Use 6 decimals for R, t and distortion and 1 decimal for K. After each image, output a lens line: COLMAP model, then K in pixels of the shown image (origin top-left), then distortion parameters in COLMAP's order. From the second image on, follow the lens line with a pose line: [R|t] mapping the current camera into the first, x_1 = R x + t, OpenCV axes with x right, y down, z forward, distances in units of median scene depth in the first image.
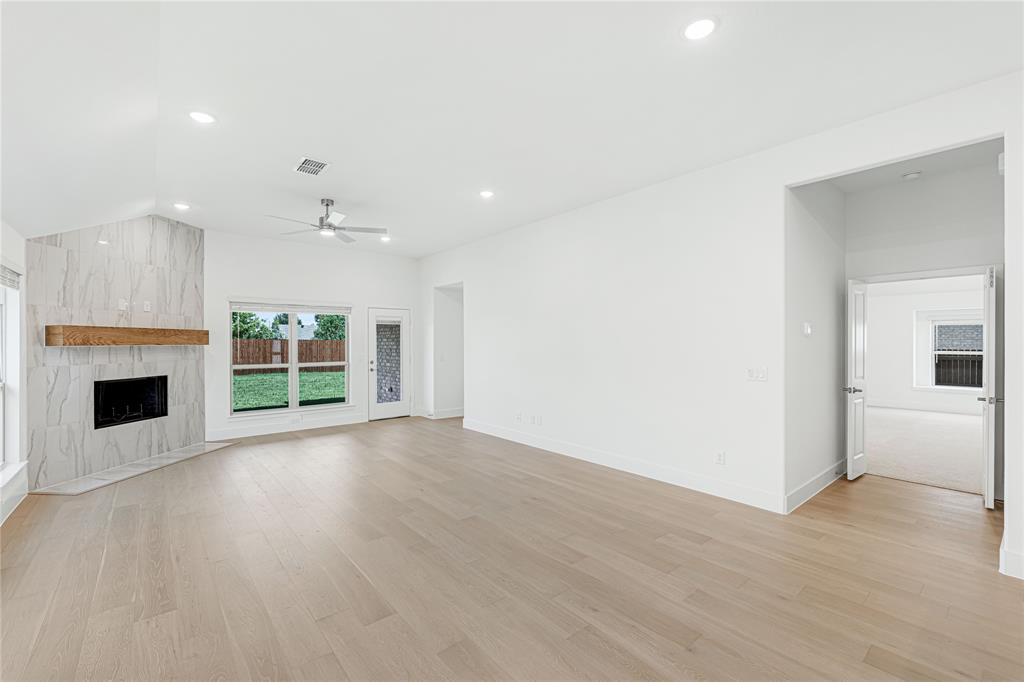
lens RADIAL K [[431.7, 0, 510.7], [0, 431.7, 337.9], [0, 0, 1]] dist [-0.000339, -0.000258]
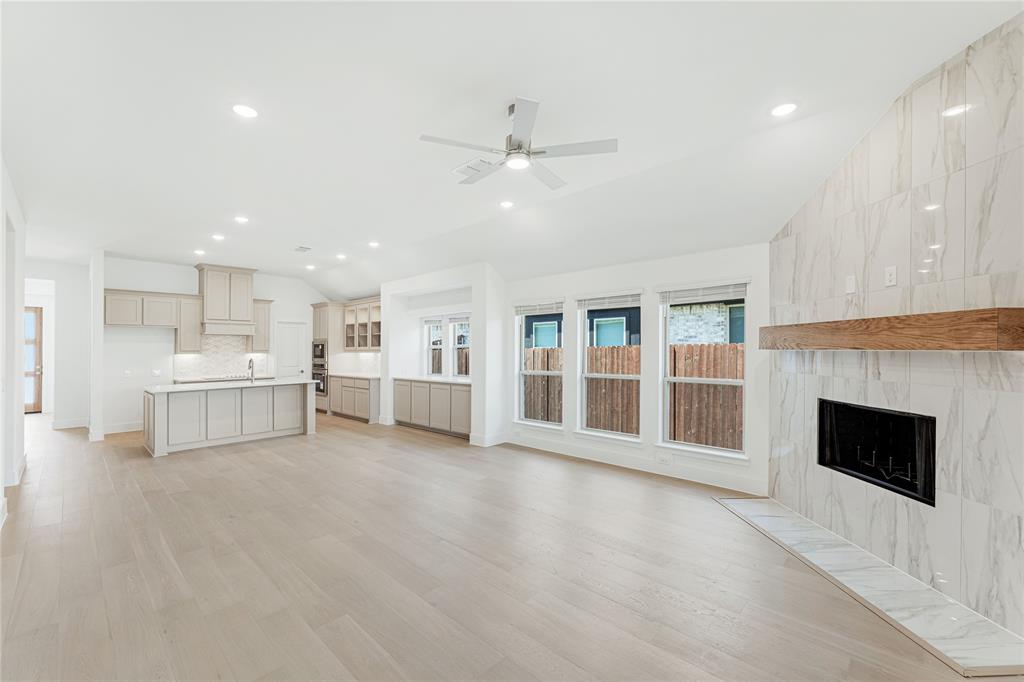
lens RADIAL K [[418.4, 0, 513.8], [0, 418.4, 344.7], [0, 0, 1]] dist [0.000201, -0.000133]
pose [[-0.992317, 0.005719, -0.123591, -0.325932], [0.008000, 0.999806, -0.017972, 0.016010], [0.123464, -0.018822, -0.992170, 1.469484]]
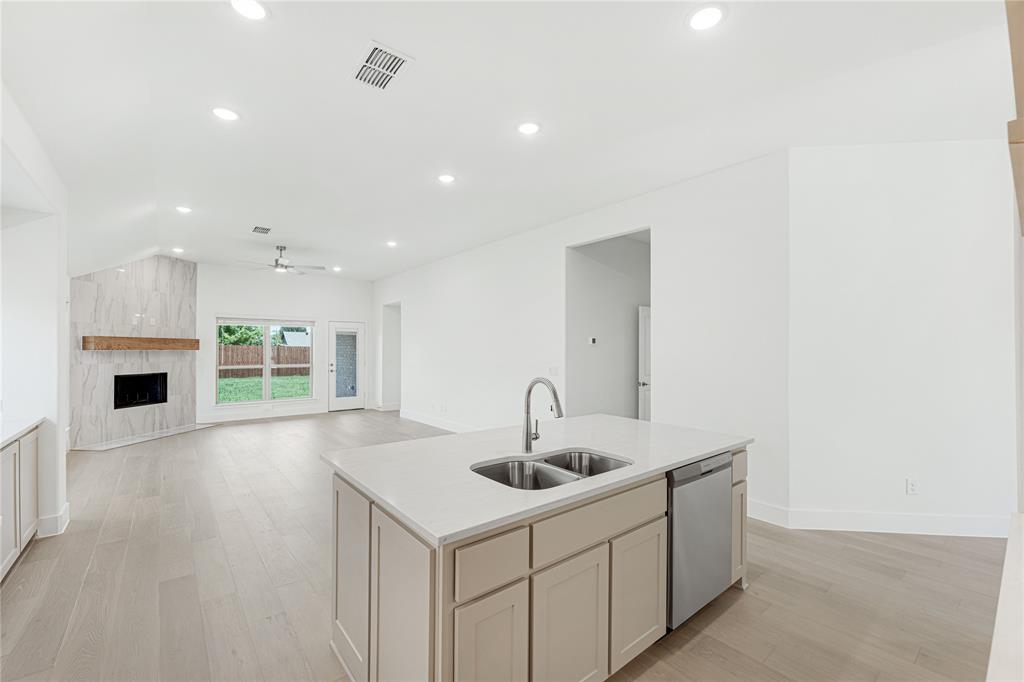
lens RADIAL K [[427.6, 0, 512.0], [0, 427.6, 341.0], [0, 0, 1]] dist [-0.001086, -0.000055]
pose [[0.999904, 0.004566, -0.013113, 0.321767], [-0.004693, 0.999942, -0.009681, -0.004251], [0.013068, 0.009742, 0.999867, -0.347454]]
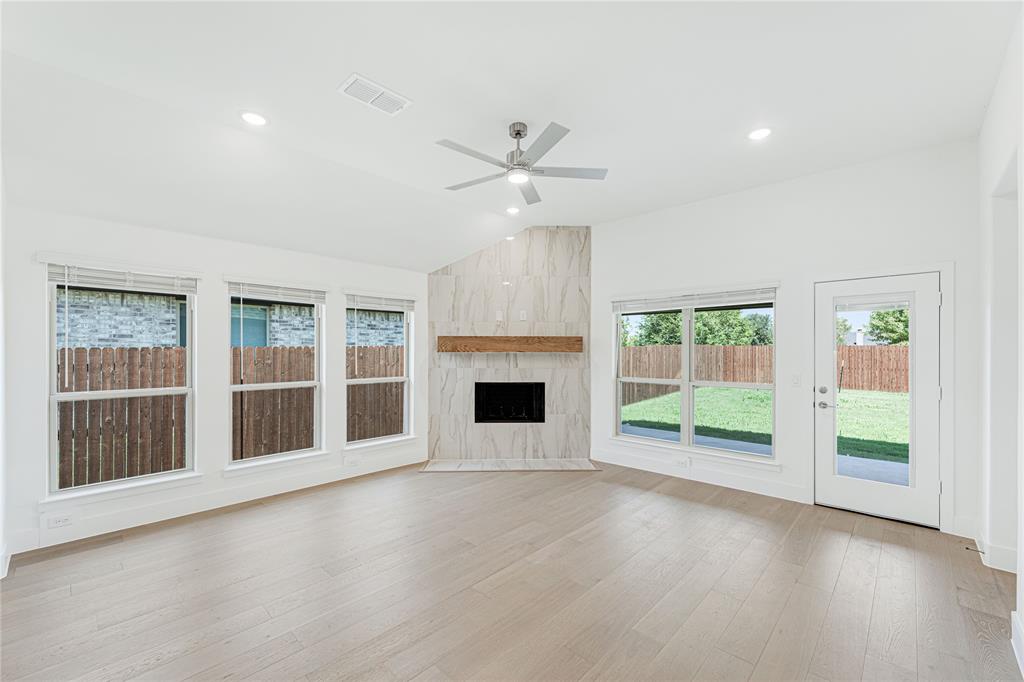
lens RADIAL K [[420.8, 0, 512.1], [0, 420.8, 350.4], [0, 0, 1]] dist [0.000096, -0.000044]
pose [[0.119744, 0.002625, -0.992801, 0.179245], [0.008357, 0.999958, 0.003651, 0.007959], [0.992770, -0.008734, 0.119717, 0.860705]]
